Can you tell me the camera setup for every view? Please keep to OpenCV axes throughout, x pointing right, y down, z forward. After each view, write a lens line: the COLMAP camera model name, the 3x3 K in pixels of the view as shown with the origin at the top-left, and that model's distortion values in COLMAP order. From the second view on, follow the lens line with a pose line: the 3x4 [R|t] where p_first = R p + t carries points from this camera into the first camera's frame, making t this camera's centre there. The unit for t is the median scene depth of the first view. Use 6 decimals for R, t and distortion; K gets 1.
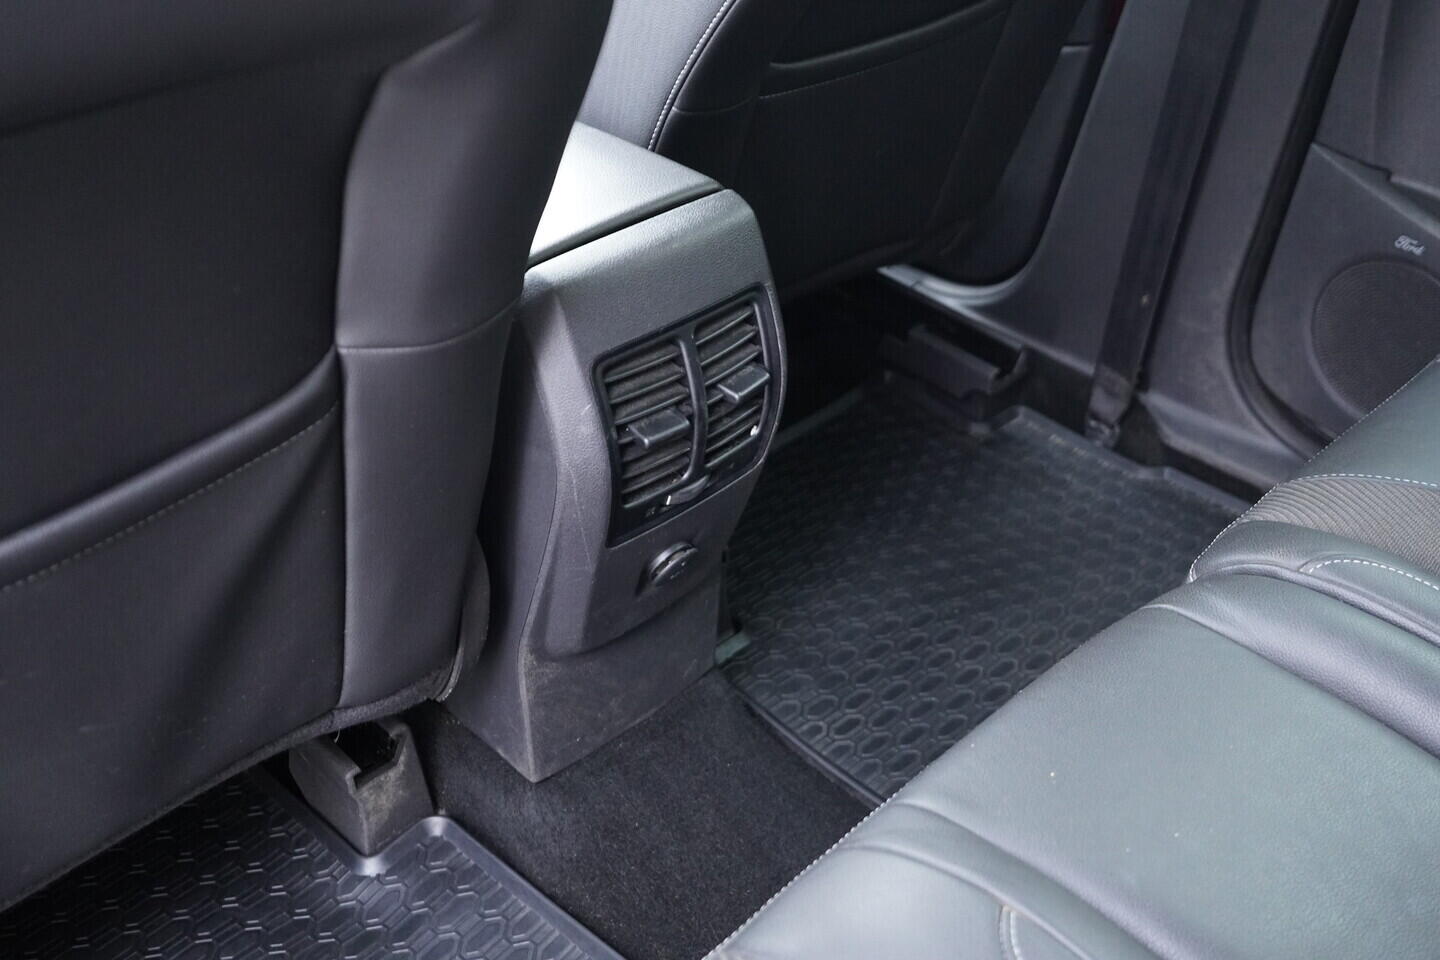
lens RADIAL K [[1494.7, 0, 724.0], [0, 1494.7, 478.2], [0, 0, 1]] dist [0.002803, 0.007430]
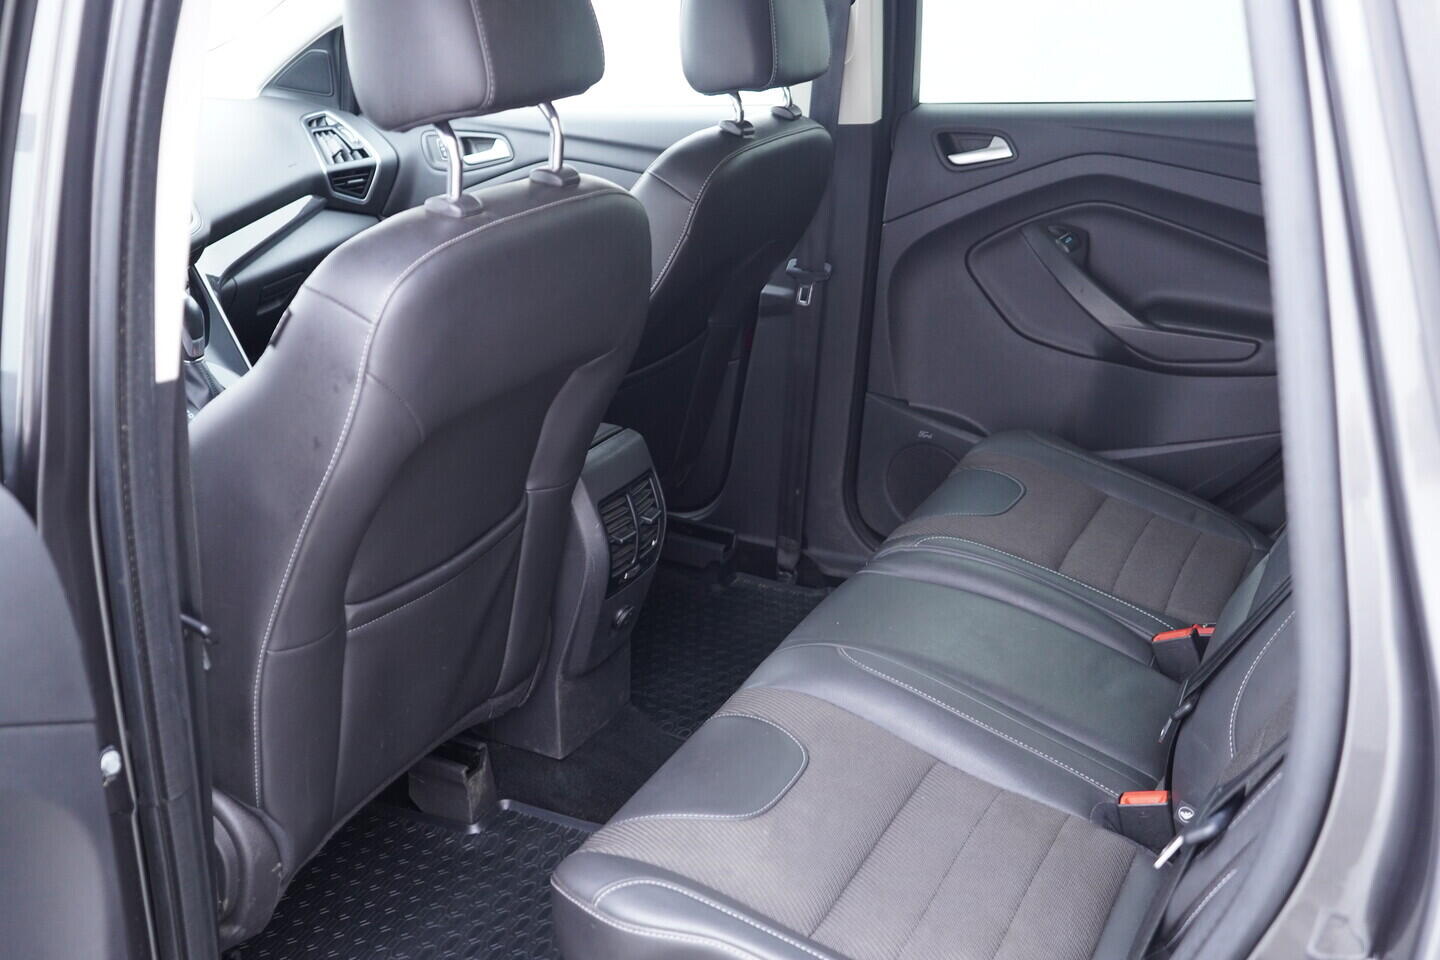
lens RADIAL K [[1494.7, 0, 724.0], [0, 1494.7, 478.2], [0, 0, 1]] dist [0.002803, 0.007430]
pose [[0.948110, -0.138065, 0.286402, -0.408417], [0.203274, 0.955867, -0.212127, 0.298172], [-0.244475, 0.259338, 0.934332, -0.849751]]
